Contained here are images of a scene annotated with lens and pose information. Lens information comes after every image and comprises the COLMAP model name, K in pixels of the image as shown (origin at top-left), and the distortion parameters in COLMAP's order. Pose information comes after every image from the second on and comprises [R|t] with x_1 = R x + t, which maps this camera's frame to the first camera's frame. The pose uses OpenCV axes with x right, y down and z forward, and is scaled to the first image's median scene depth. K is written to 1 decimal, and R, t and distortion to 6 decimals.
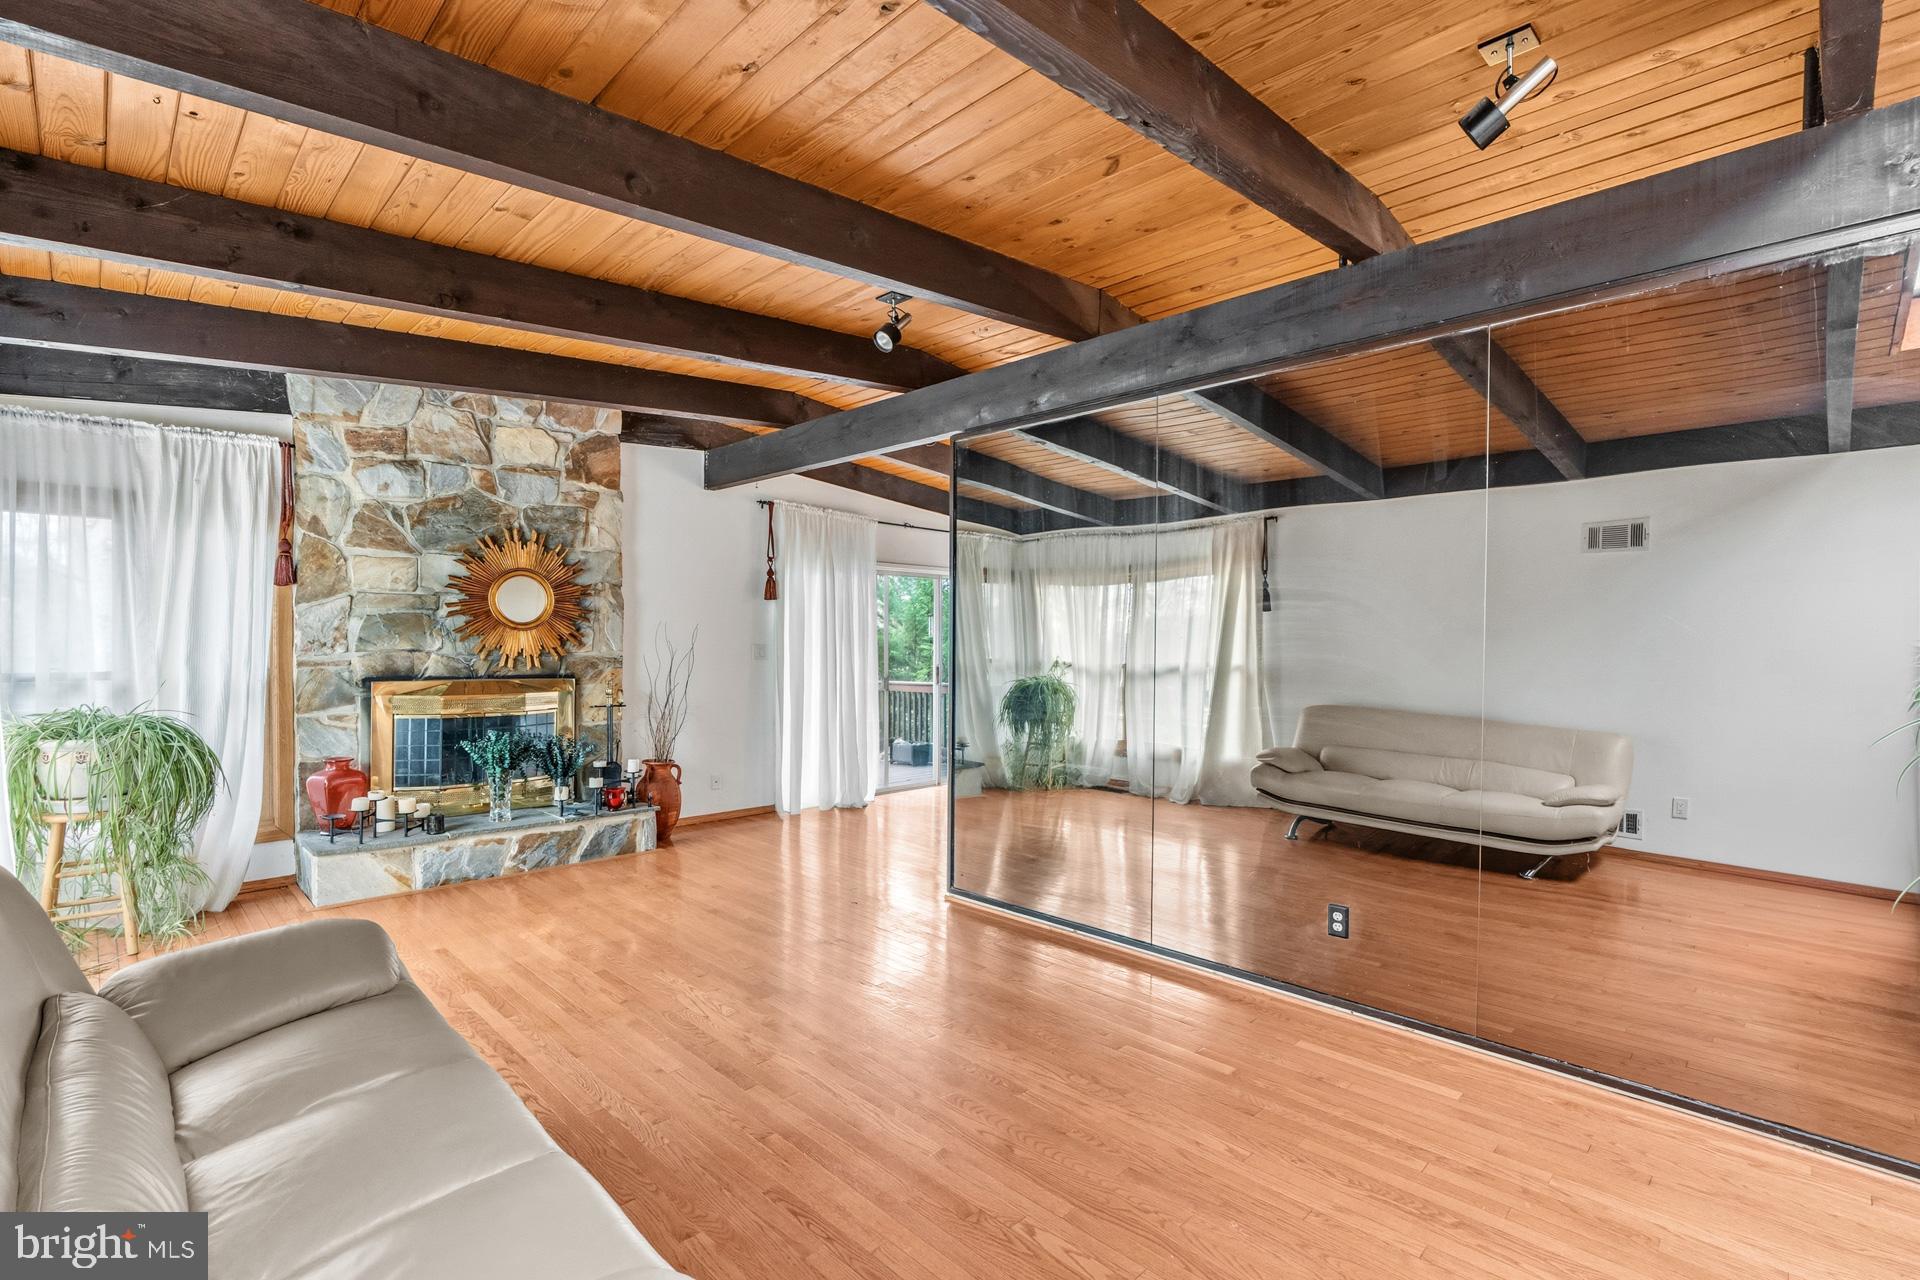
lens RADIAL K [[870.8, 0, 956.7], [0, 870.8, 656.1], [0, 0, 1]] dist [-0.012323, 0.007144]
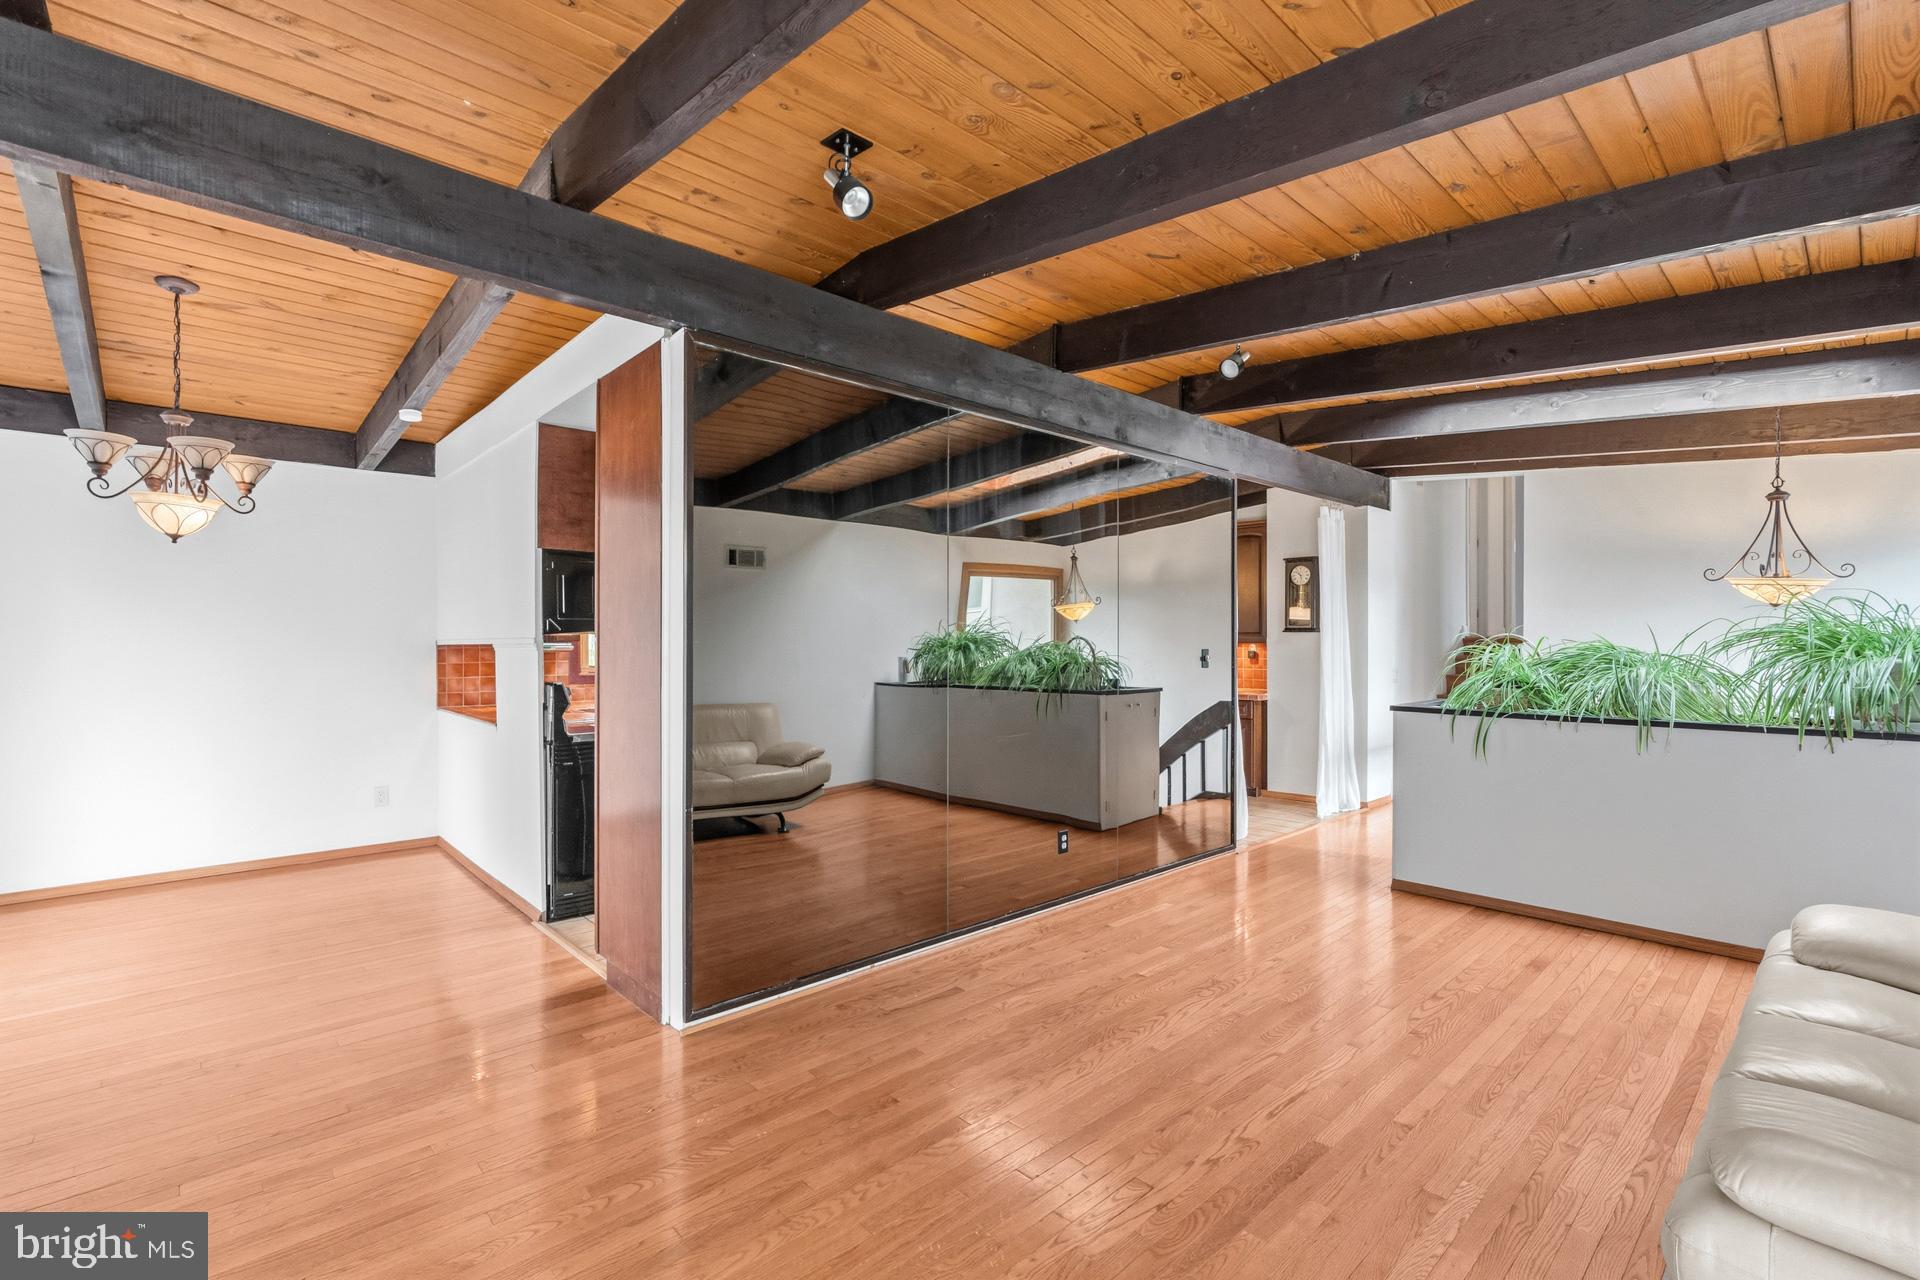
lens RADIAL K [[870.8, 0, 956.7], [0, 870.8, 656.1], [0, 0, 1]] dist [-0.012323, 0.007144]
pose [[0.044393, -0.026015, 0.998675, -0.748459], [0.019025, 0.999502, 0.025190, -0.023535], [-0.998833, 0.017882, 0.044866, 0.870974]]
